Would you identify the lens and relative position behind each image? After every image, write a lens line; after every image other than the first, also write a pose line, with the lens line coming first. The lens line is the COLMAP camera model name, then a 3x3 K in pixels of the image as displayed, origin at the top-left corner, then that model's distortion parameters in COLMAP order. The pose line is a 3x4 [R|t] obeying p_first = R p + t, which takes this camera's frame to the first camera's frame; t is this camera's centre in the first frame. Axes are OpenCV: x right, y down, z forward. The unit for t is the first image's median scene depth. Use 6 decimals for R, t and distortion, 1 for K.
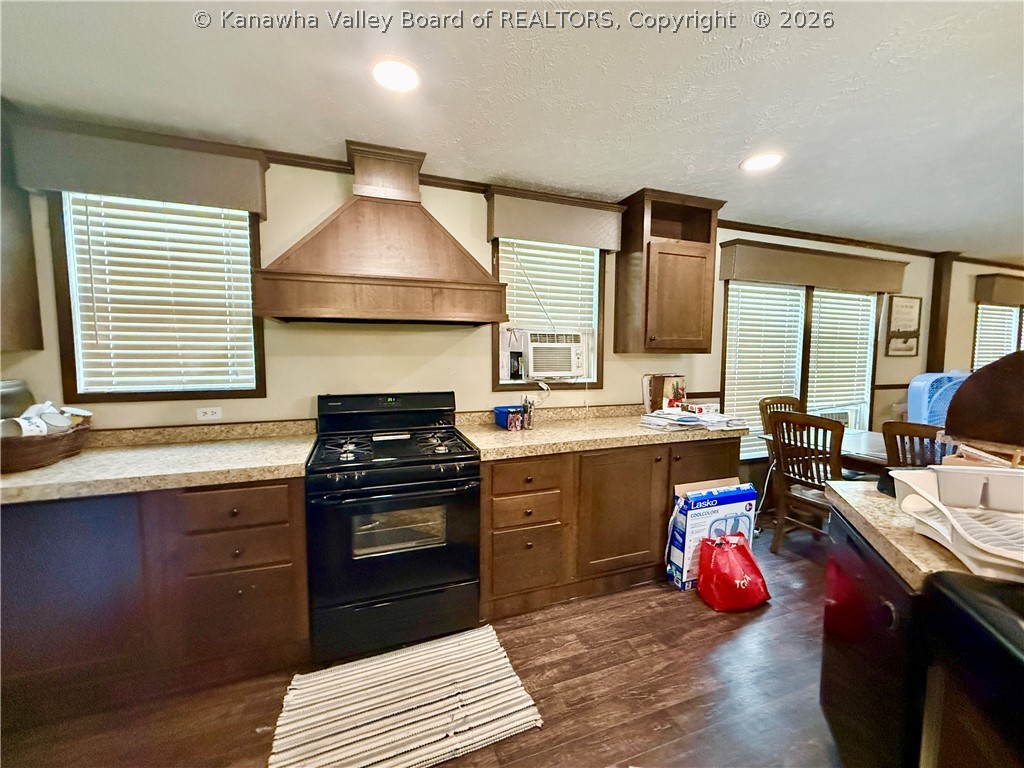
lens RADIAL K [[407.5, 0, 508.5], [0, 407.5, 386.6], [0, 0, 1]] dist [-0.003307, 0.001007]
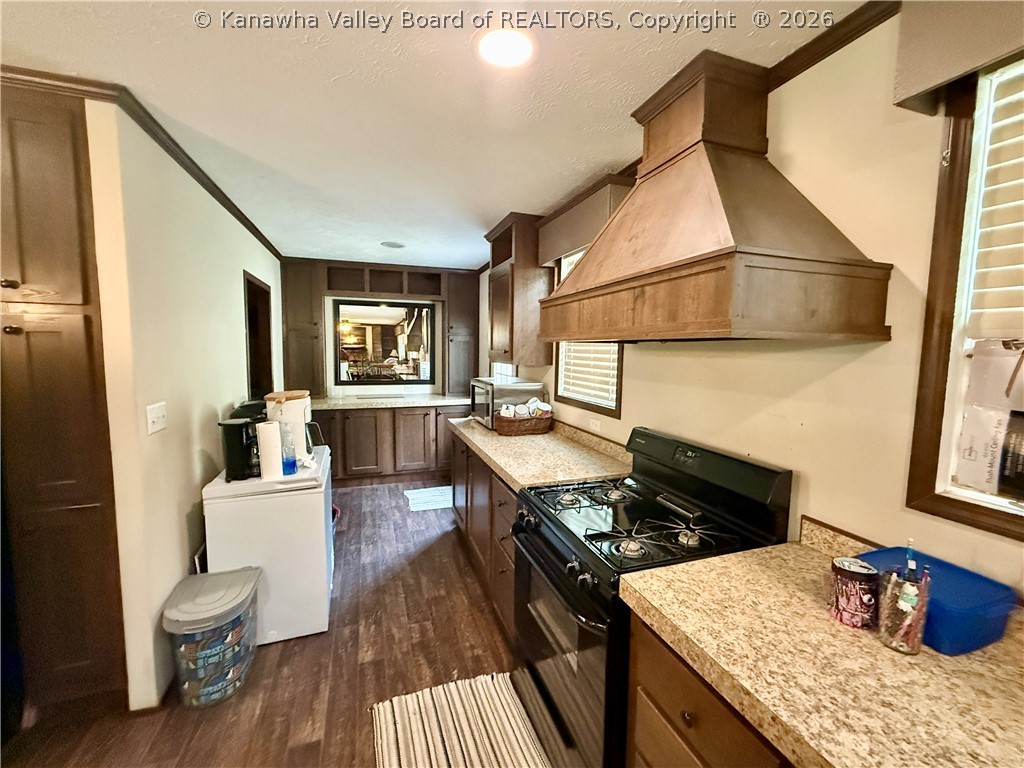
lens RADIAL K [[424.9, 0, 516.7], [0, 424.9, 384.5], [0, 0, 1]] dist [-0.000903, -0.001052]
pose [[-0.011215, 0.082251, -0.996549, 0.350062], [-0.099707, 0.991552, 0.082961, -0.096814], [0.994954, 0.100293, -0.002919, 0.614206]]
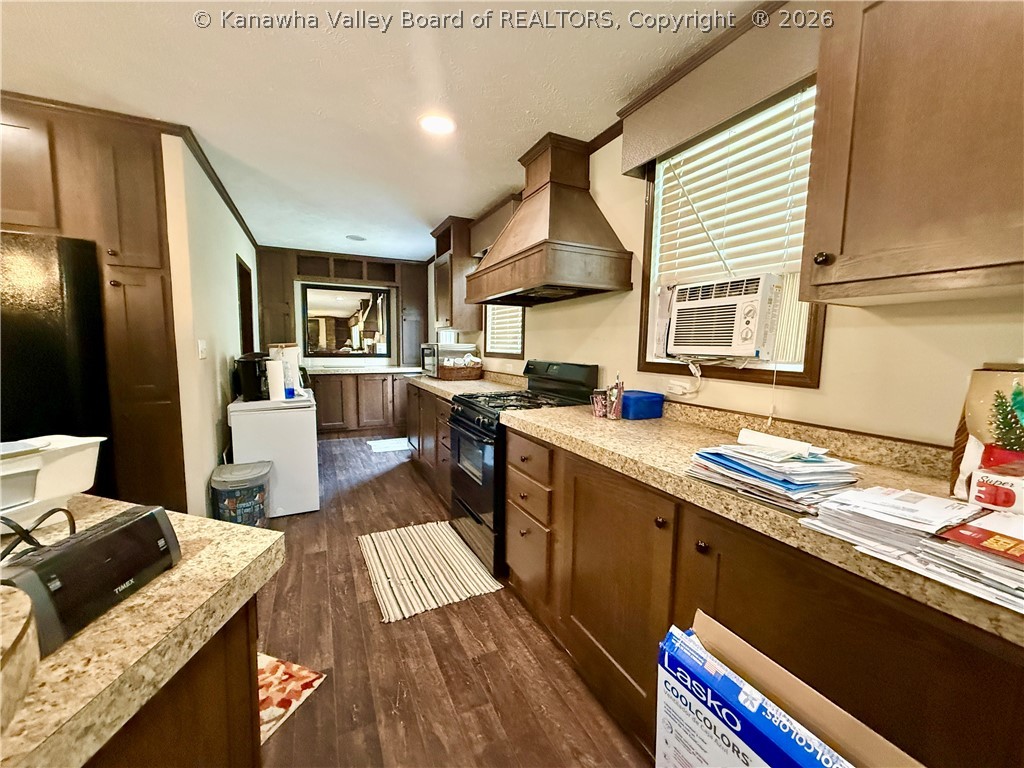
lens RADIAL K [[407.5, 0, 515.8], [0, 407.5, 386.2], [0, 0, 1]] dist [-0.003307, 0.001007]
pose [[0.105110, 0.097207, -0.989698, 0.706038], [-0.099467, 0.991248, 0.086795, -0.003107], [0.989474, 0.089319, 0.113859, 0.670915]]
